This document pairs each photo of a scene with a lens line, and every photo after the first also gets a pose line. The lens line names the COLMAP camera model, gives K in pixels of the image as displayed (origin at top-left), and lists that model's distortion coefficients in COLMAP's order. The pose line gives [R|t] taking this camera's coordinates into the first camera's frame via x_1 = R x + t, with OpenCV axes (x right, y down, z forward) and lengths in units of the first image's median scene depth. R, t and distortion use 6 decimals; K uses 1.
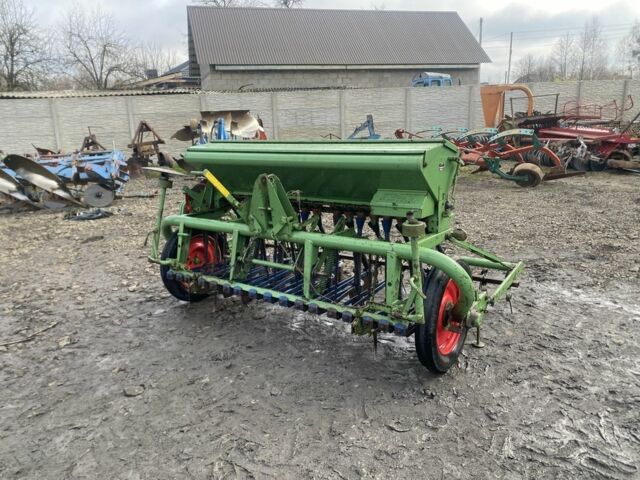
lens RADIAL K [[457.0, 0, 320.0], [0, 457.0, 240.0], [0, 0, 1]] dist [0.057354, -0.048157]
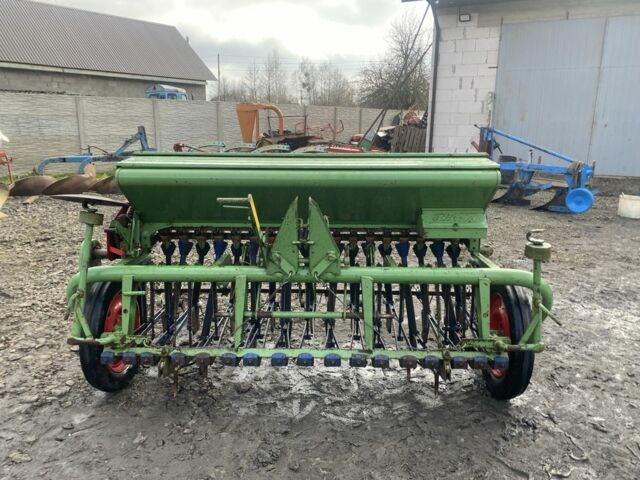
lens RADIAL K [[469.0, 0, 320.0], [0, 469.0, 240.0], [0, 0, 1]] dist [0.008442, -0.006152]
pose [[0.844403, -0.087272, 0.528552, -0.105445], [0.106090, 0.994342, -0.005305, -0.013896], [-0.525099, 0.060553, 0.848884, 0.070125]]
